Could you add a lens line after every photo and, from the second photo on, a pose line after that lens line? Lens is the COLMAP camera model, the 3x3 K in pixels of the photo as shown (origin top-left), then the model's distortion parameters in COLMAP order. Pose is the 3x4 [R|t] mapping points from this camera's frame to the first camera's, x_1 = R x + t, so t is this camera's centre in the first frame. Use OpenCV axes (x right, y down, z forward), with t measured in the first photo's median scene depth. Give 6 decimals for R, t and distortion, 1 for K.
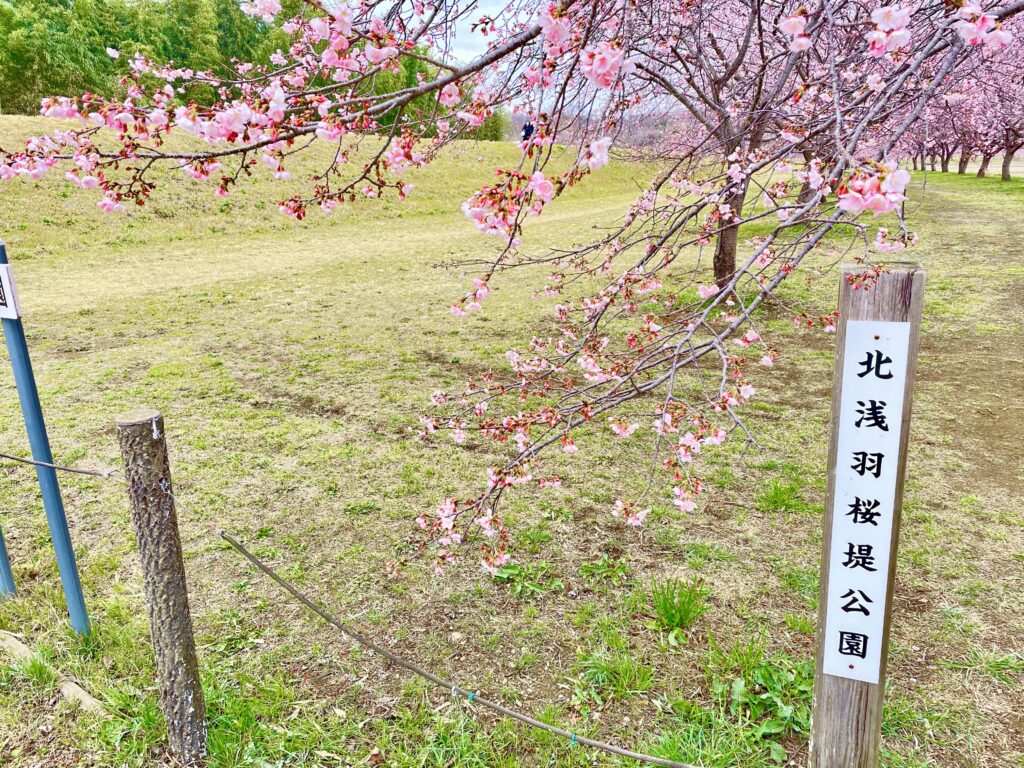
lens RADIAL K [[772.2, 0, 511.0], [0, 772.2, 385.3], [0, 0, 1]] dist [0.036489, 0.000313]
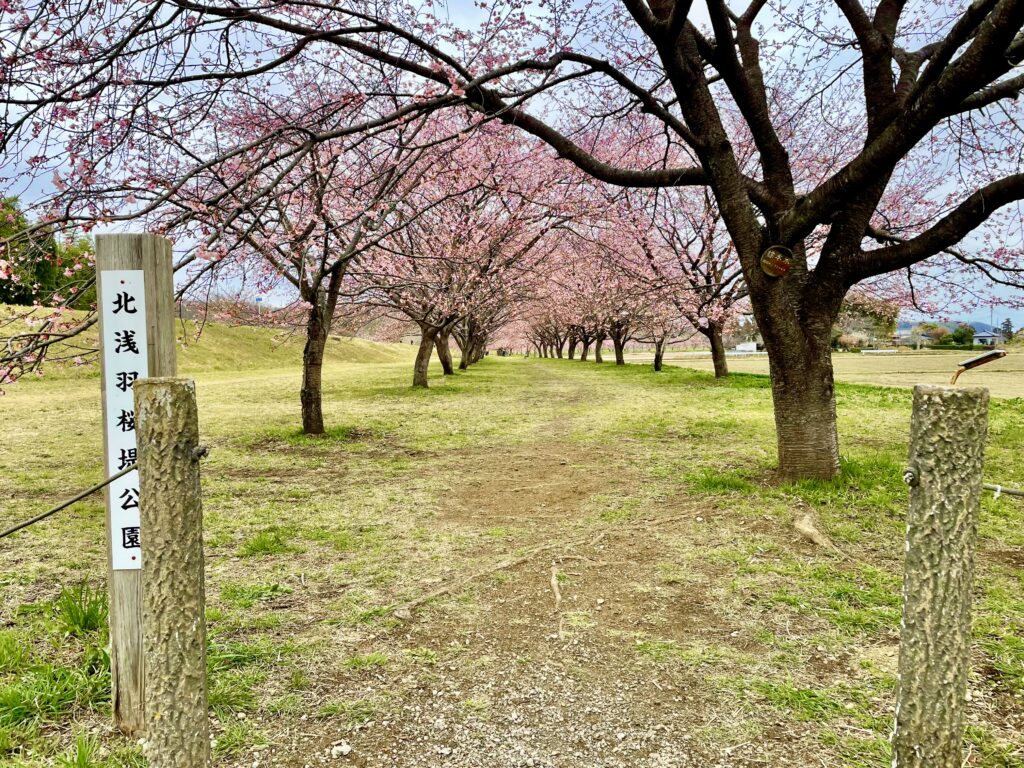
lens RADIAL K [[772.2, 0, 510.9], [0, 772.2, 382.8], [0, 0, 1]] dist [0.036489, 0.000313]
pose [[0.914556, 0.000214, 0.404458, 0.513427], [0.094319, 0.972316, -0.213788, 0.437525], [-0.393307, 0.233669, 0.889218, -0.401229]]
